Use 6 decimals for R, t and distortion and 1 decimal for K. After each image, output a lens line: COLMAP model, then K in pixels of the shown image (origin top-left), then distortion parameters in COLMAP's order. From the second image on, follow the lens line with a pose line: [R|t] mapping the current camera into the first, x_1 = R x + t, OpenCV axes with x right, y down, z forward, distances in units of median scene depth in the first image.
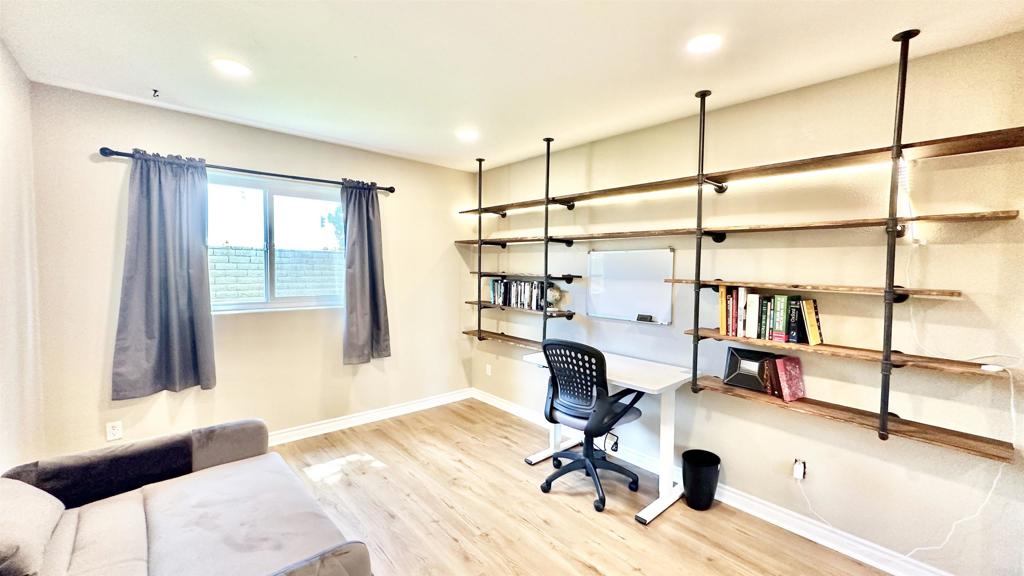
lens RADIAL K [[408.6, 0, 512.0], [0, 408.6, 288.0], [0, 0, 1]] dist [-0.001092, 0.000089]
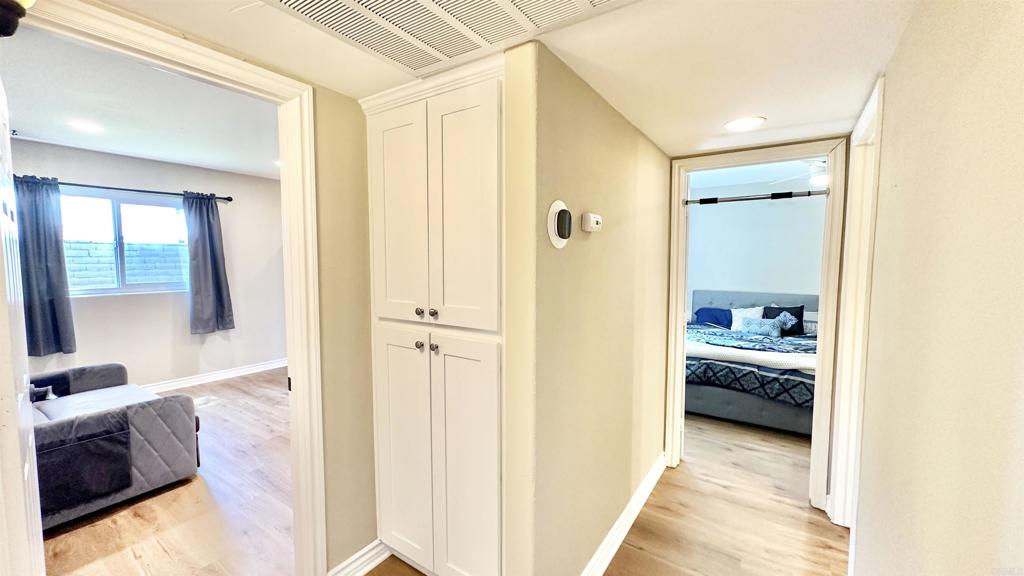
lens RADIAL K [[408.6, 0, 512.0], [0, 408.6, 288.0], [0, 0, 1]] dist [-0.001092, 0.000089]
pose [[0.970198, -0.029797, 0.240474, 0.279633], [0.023527, 0.999305, 0.028904, 0.026368], [-0.241168, -0.022385, 0.970225, -0.523048]]
